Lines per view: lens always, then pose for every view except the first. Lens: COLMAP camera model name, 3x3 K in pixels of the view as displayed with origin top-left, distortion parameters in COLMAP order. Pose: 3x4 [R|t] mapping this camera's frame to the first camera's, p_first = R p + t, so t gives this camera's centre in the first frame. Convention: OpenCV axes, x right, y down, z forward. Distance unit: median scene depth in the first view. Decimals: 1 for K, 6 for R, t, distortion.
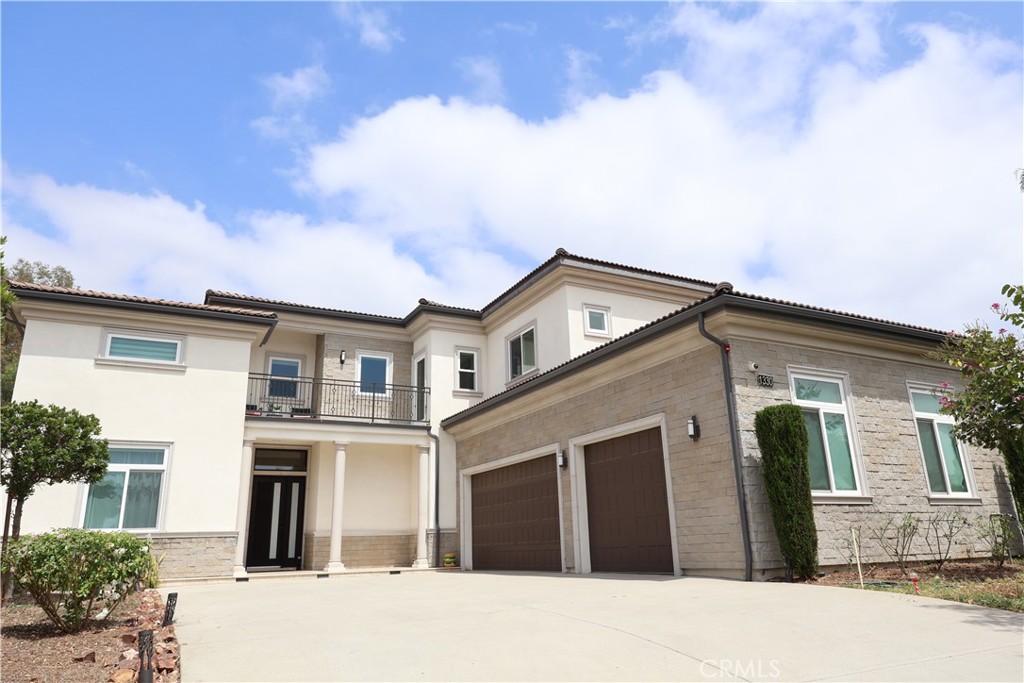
lens RADIAL K [[681.3, 0, 520.9], [0, 681.3, 336.3], [0, 0, 1]] dist [-0.003784, 0.004766]
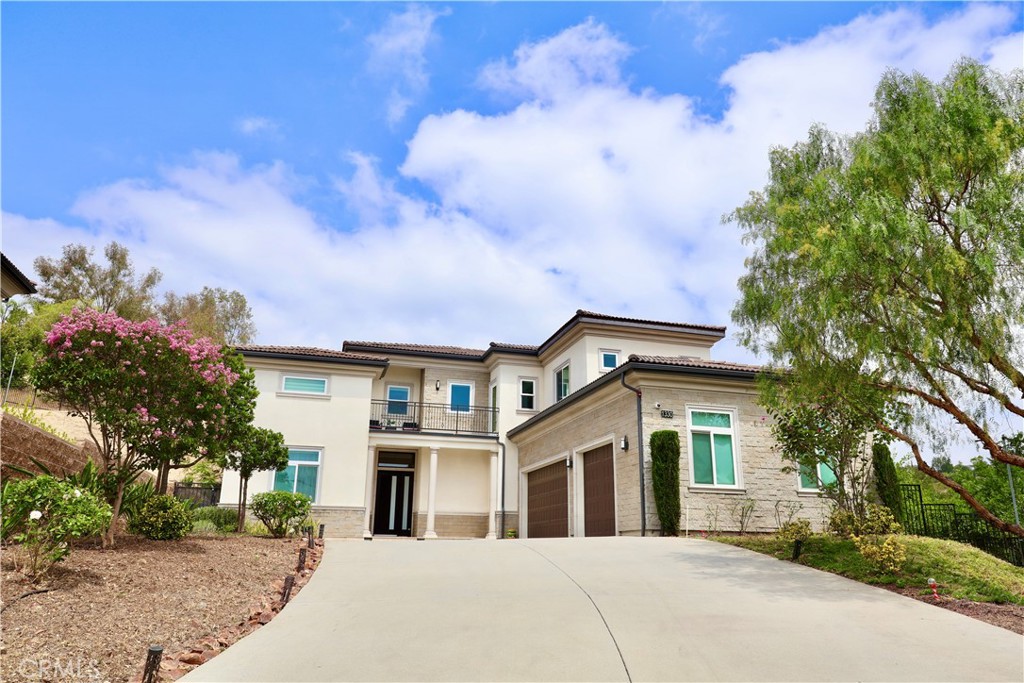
lens RADIAL K [[681.3, 0, 520.9], [0, 681.3, 336.3], [0, 0, 1]] dist [-0.003784, 0.004766]
pose [[0.980944, -0.020644, -0.193190, 0.194635], [0.020124, 0.999787, -0.004655, -0.066743], [0.193245, 0.000679, 0.981150, -0.360538]]
